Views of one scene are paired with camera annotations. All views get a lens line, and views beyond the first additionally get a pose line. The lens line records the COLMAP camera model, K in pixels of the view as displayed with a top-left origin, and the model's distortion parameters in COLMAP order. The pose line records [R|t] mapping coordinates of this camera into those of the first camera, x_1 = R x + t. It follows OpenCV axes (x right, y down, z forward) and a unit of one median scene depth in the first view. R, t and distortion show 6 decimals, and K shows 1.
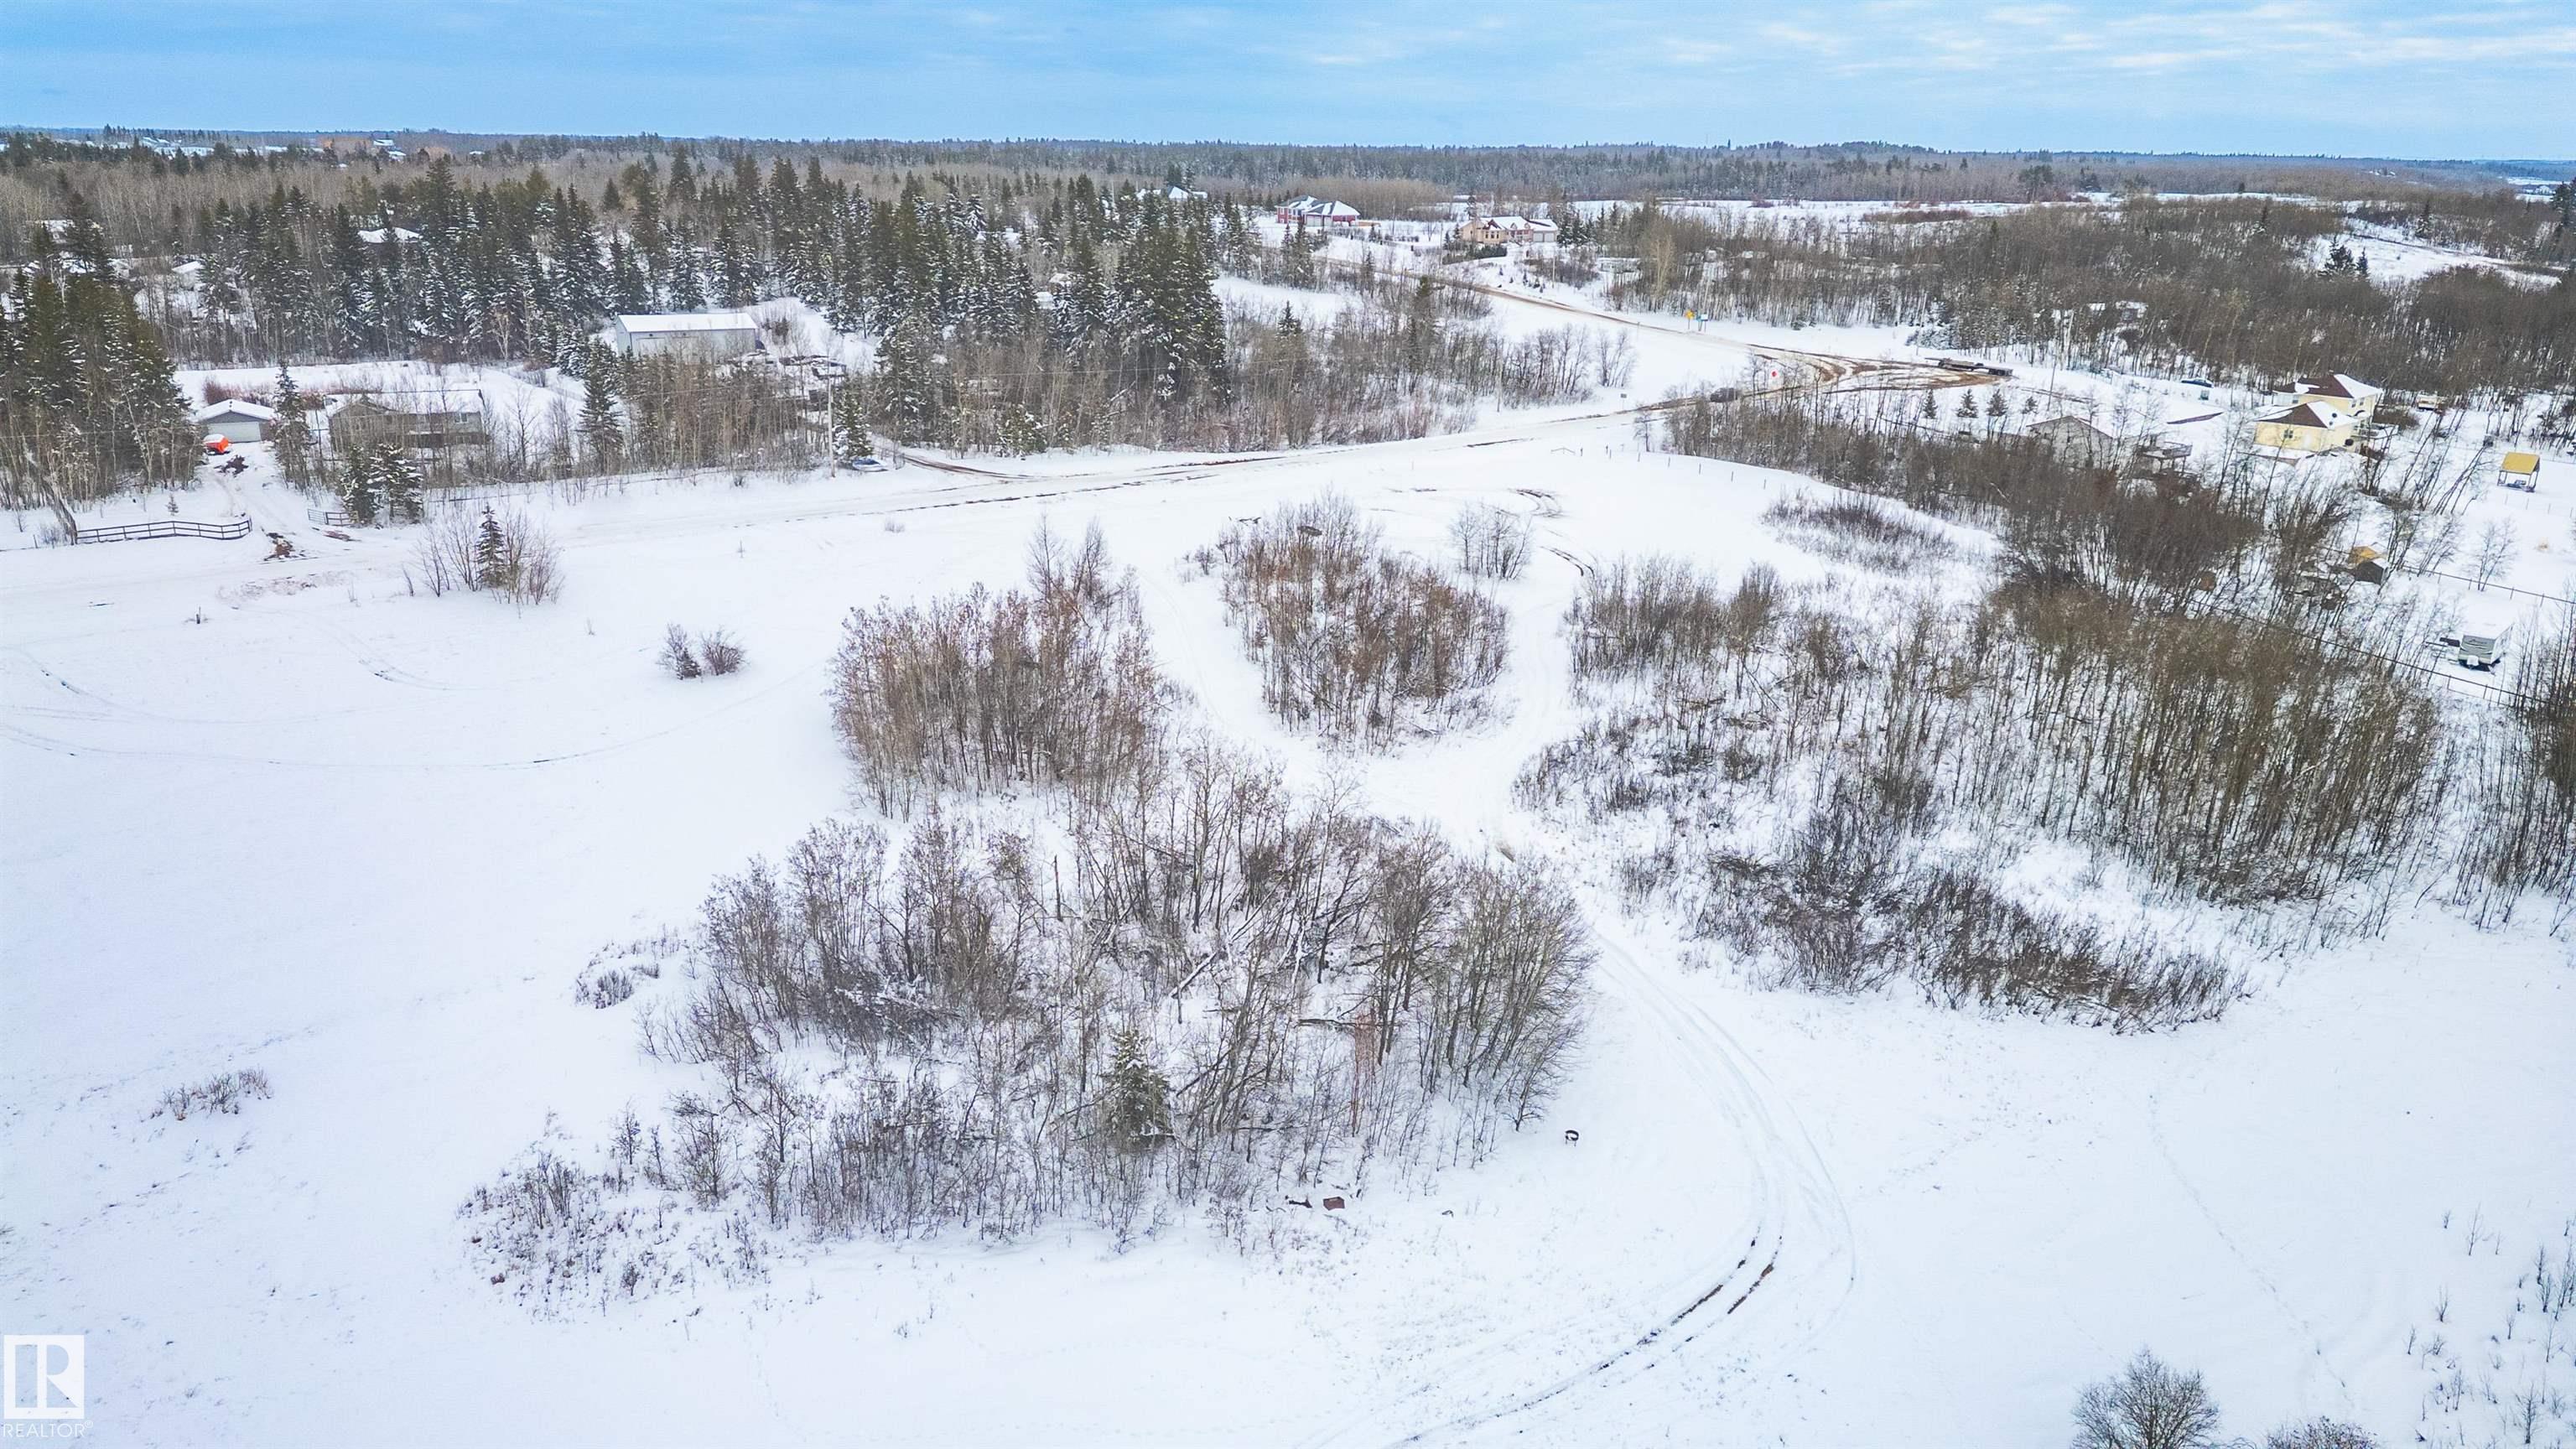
lens RADIAL K [[1787.4, 0, 1288.0], [0, 1787.4, 724.5], [0, 0, 1]] dist [0.138913, -0.177561]
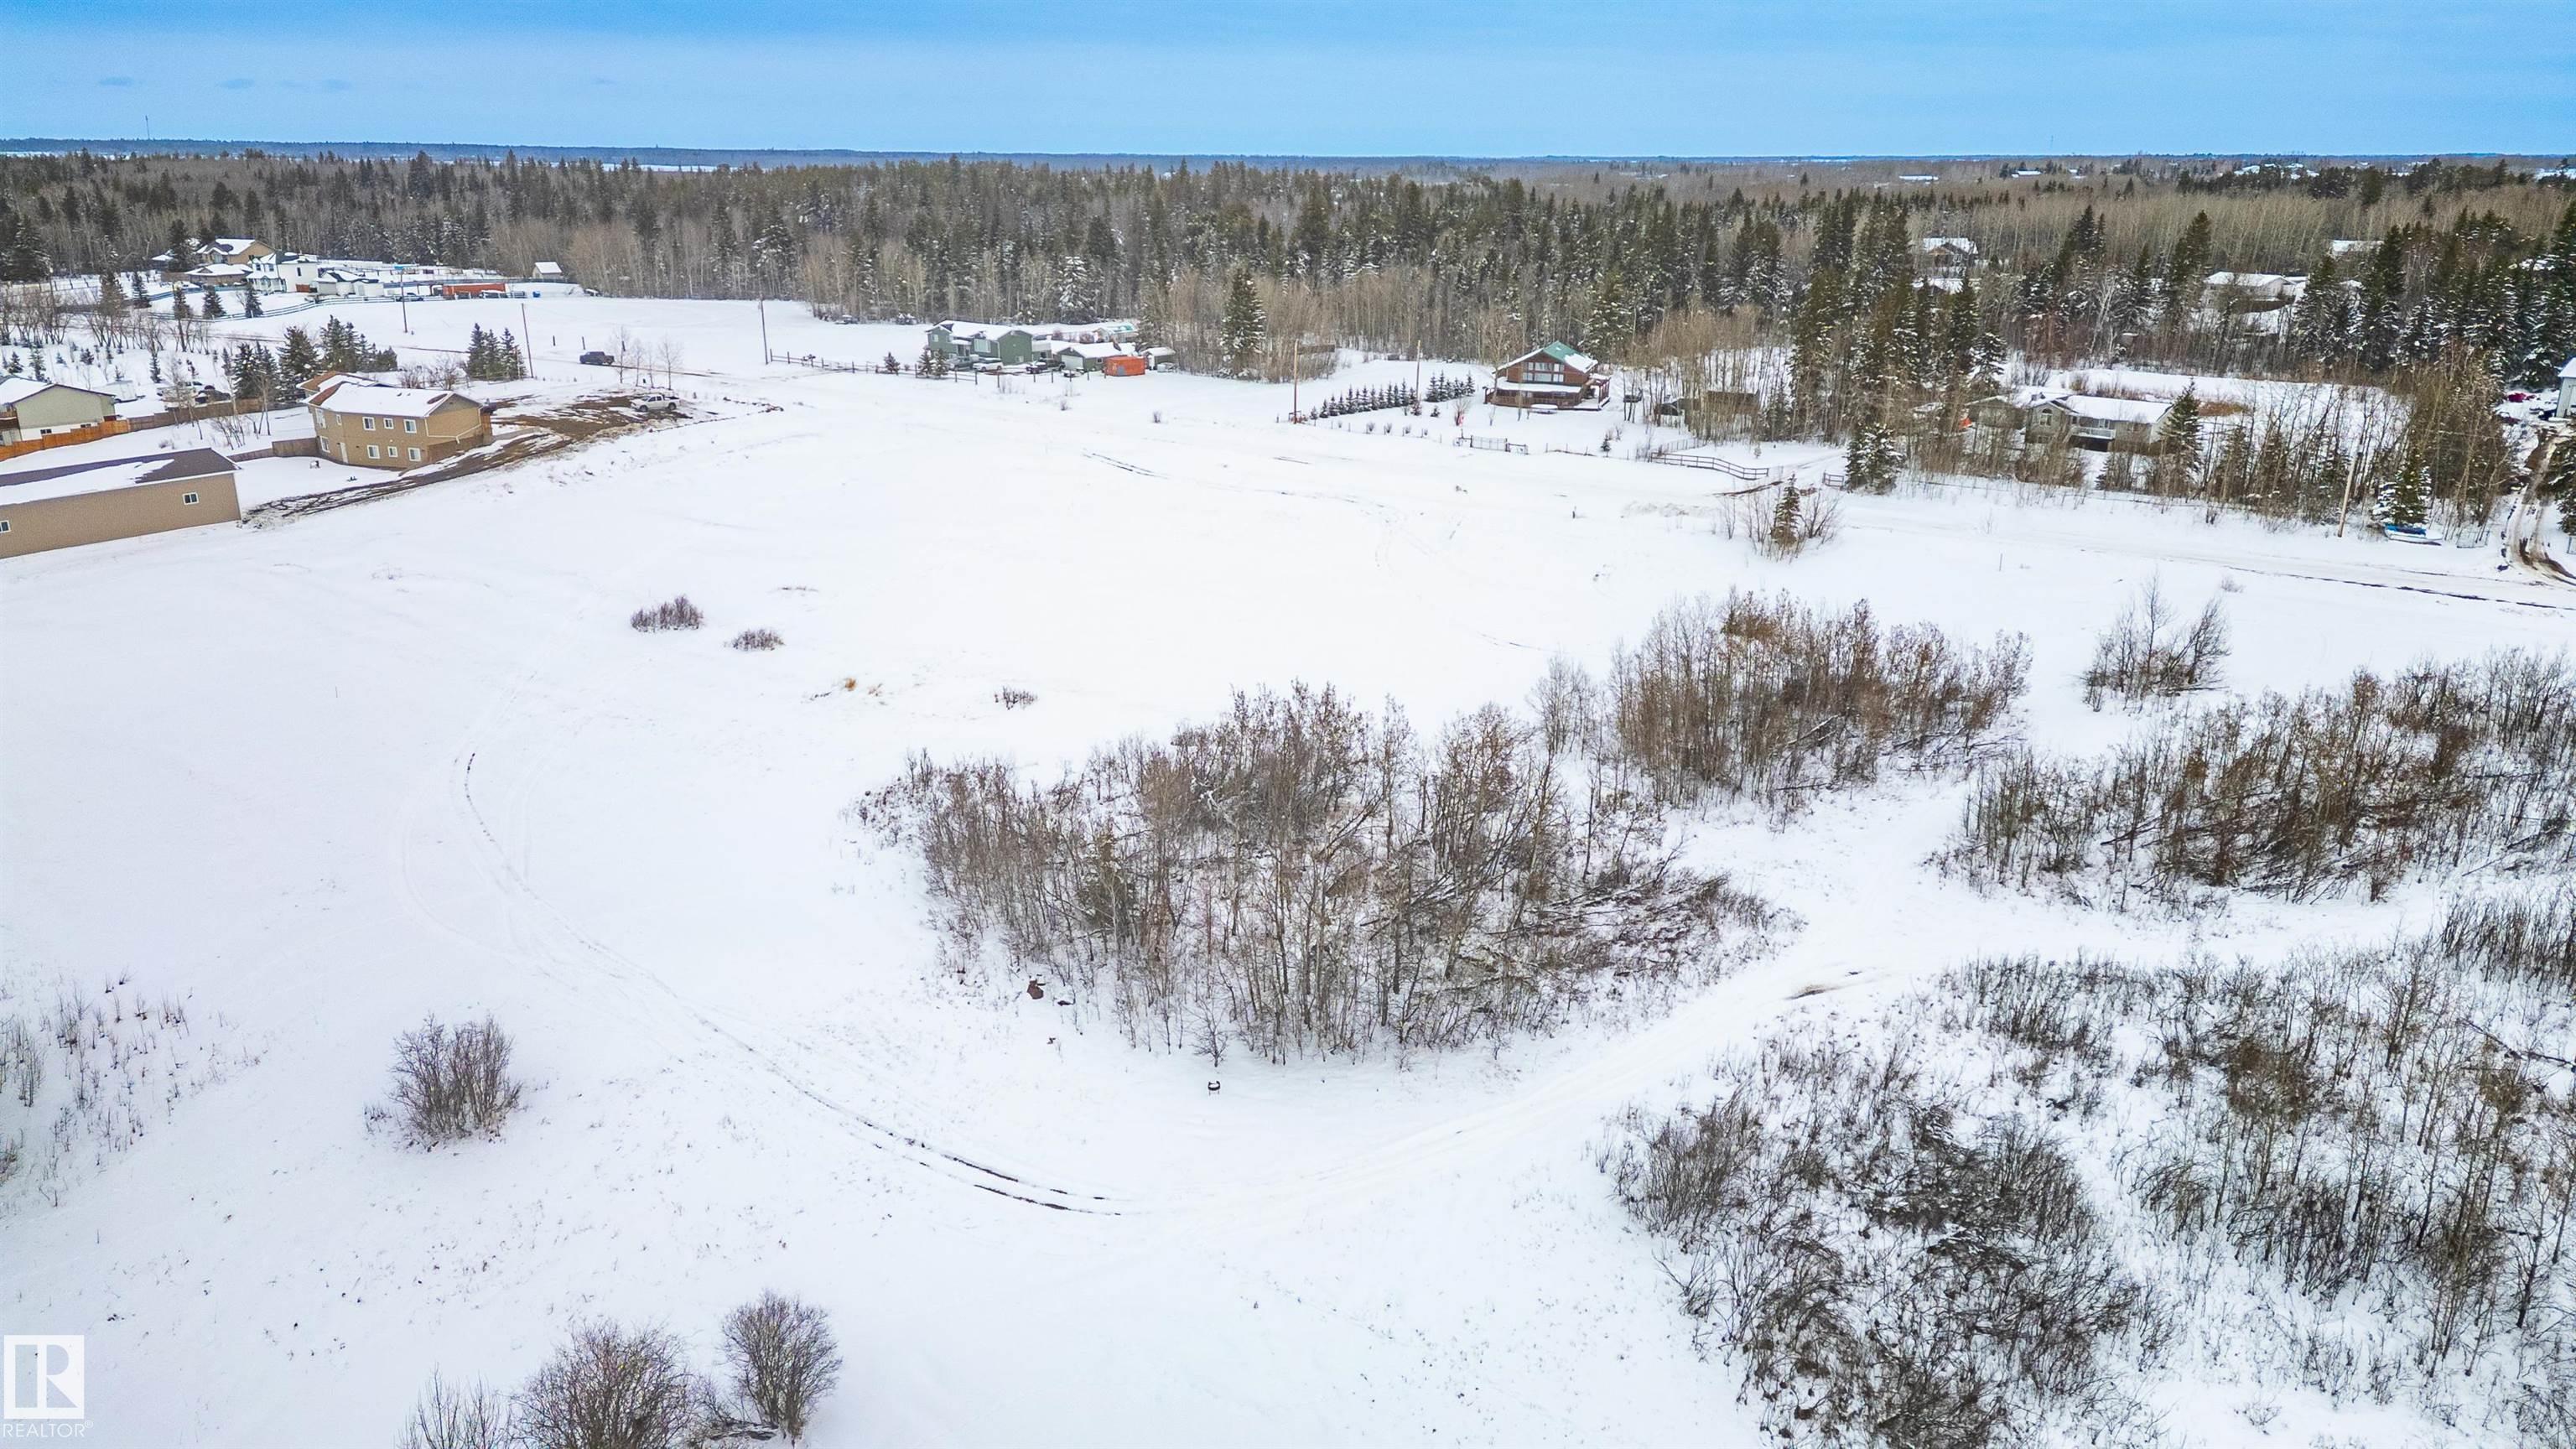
lens RADIAL K [[1787.4, 0, 1288.0], [0, 1787.4, 724.5], [0, 0, 1]] dist [0.100259, -0.099054]
pose [[0.279205, 0.279337, -0.918703, 0.358157], [-0.291424, 0.936276, 0.196113, -0.063284], [0.914941, 0.212976, 0.342818, 0.210703]]
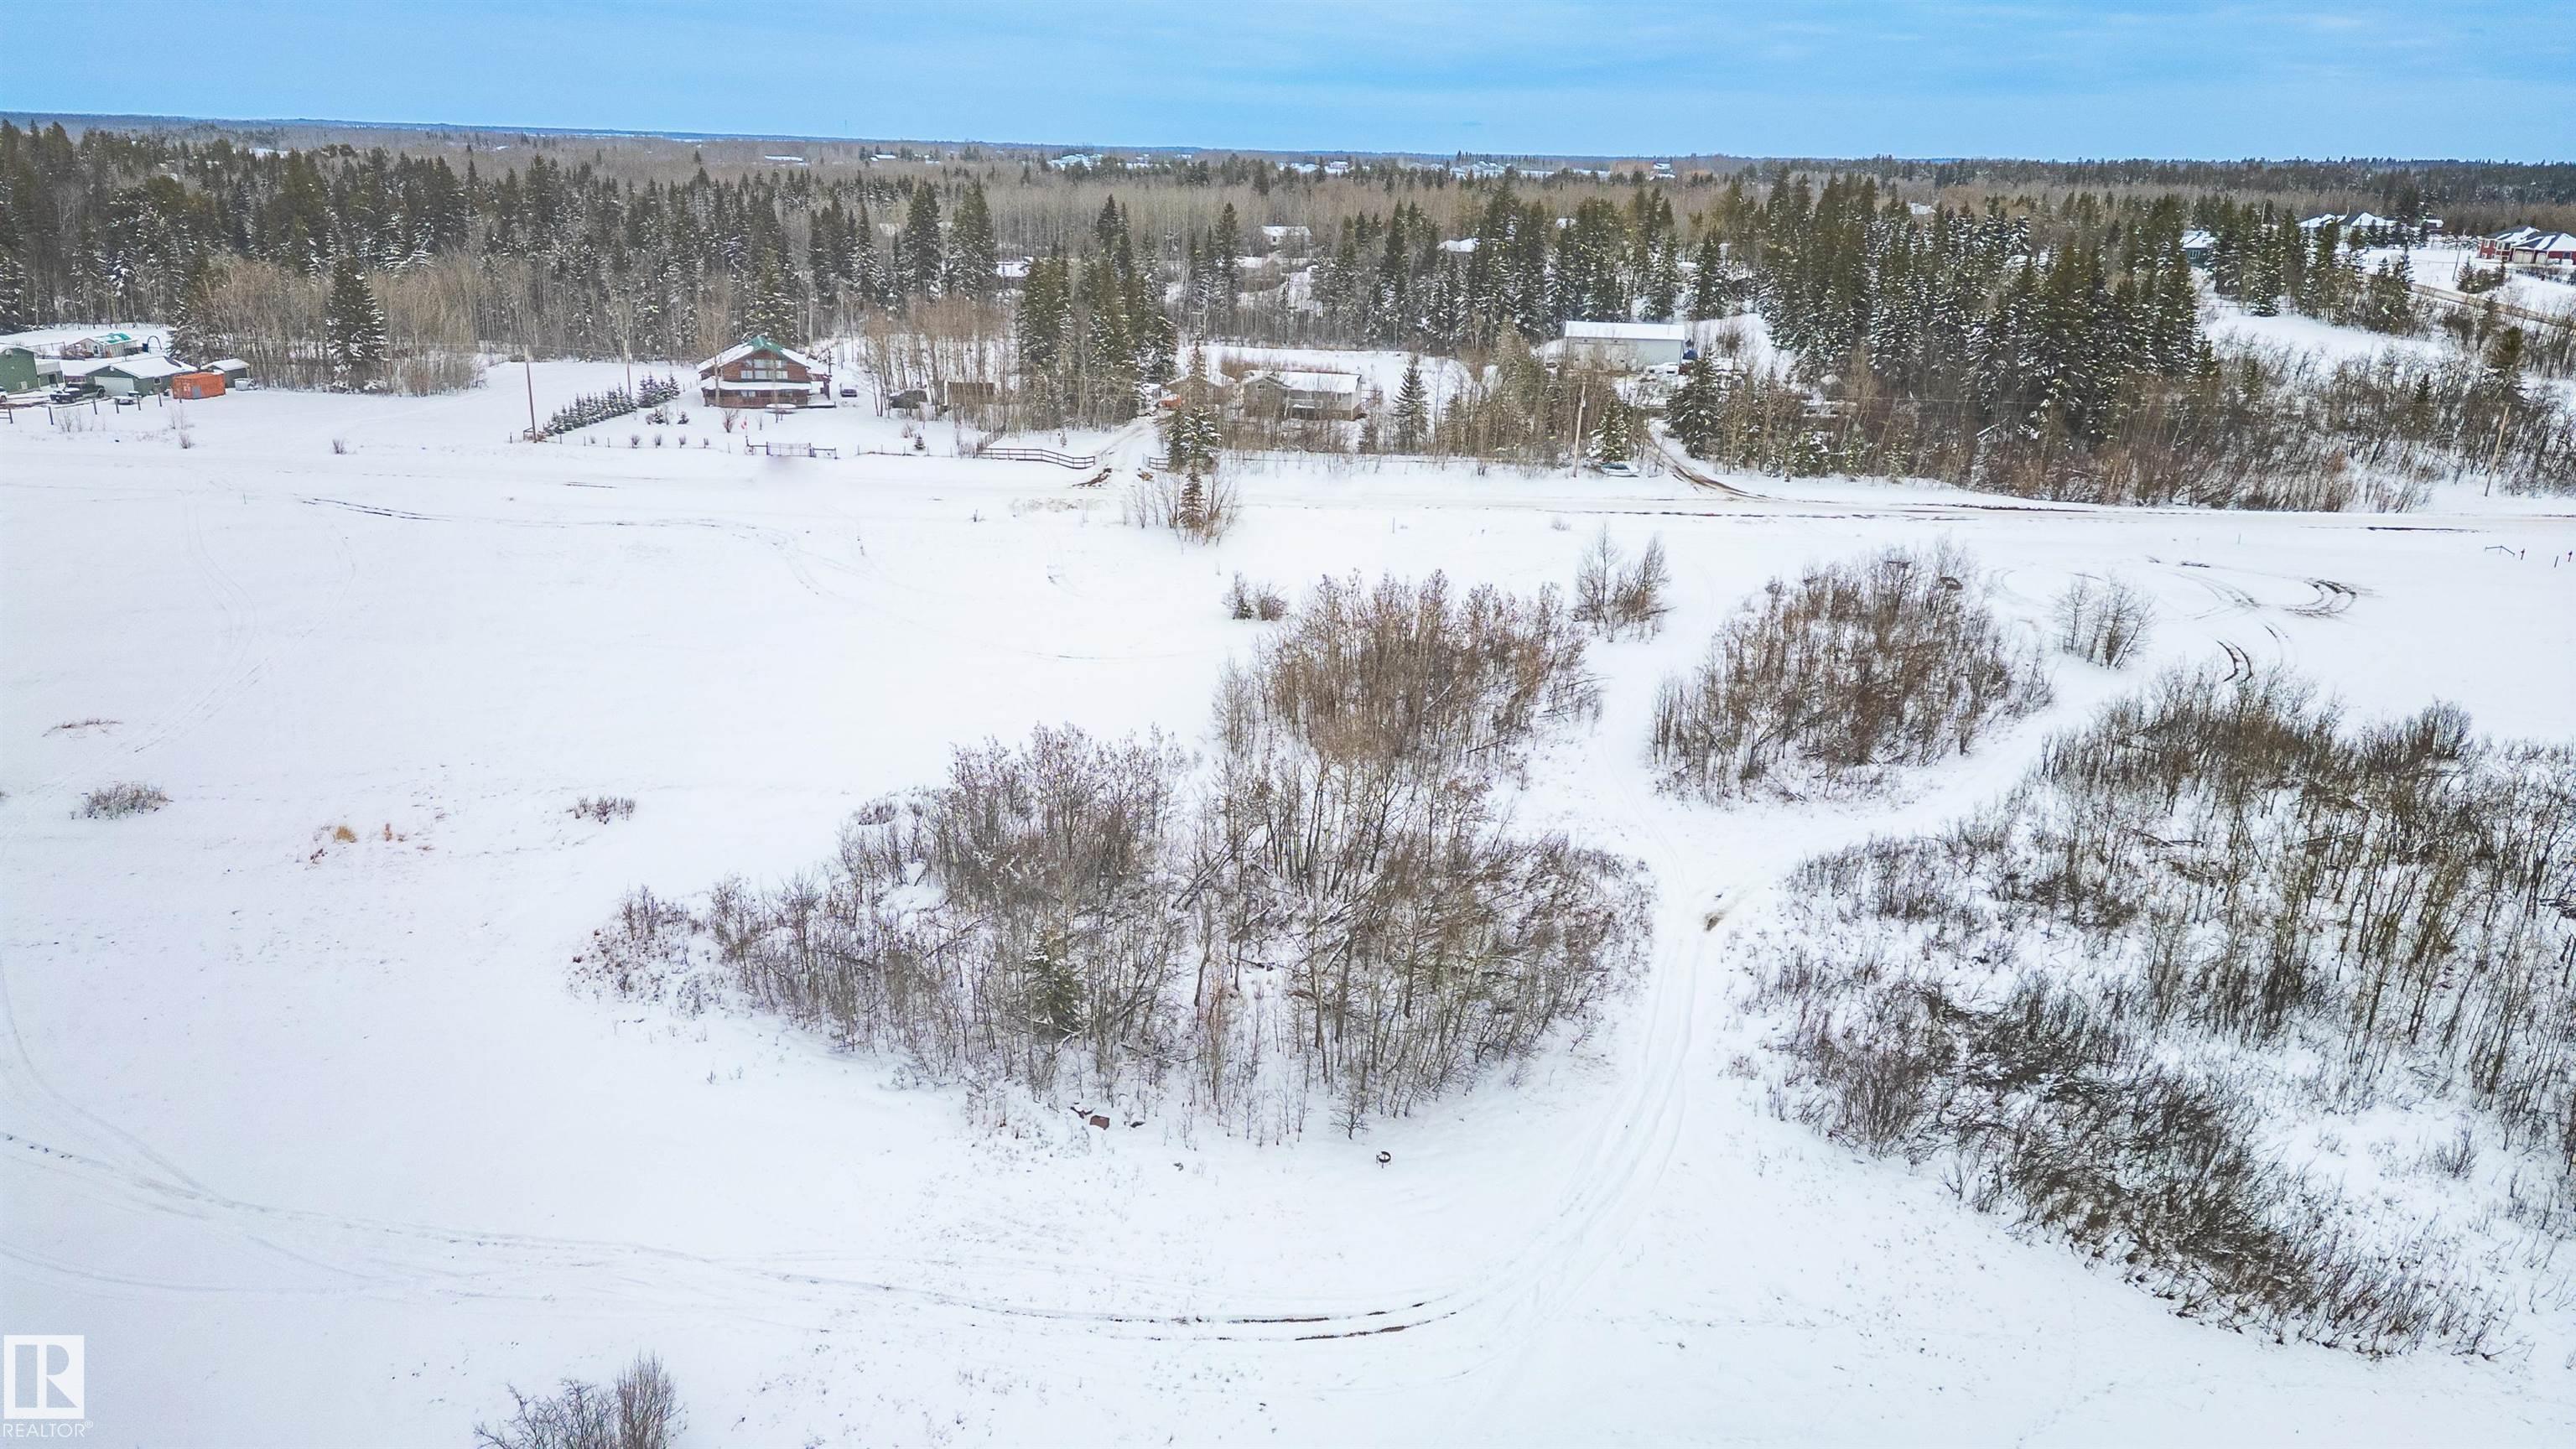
lens RADIAL K [[1789.7, 0, 1288.0], [0, 1789.7, 724.5], [0, 0, 1]] dist [0.095267, -0.095808]
pose [[0.784610, 0.194077, -0.588830, 0.216735], [-0.199828, 0.978221, 0.056151, -0.016808], [0.586903, 0.073608, 0.806304, 0.051978]]
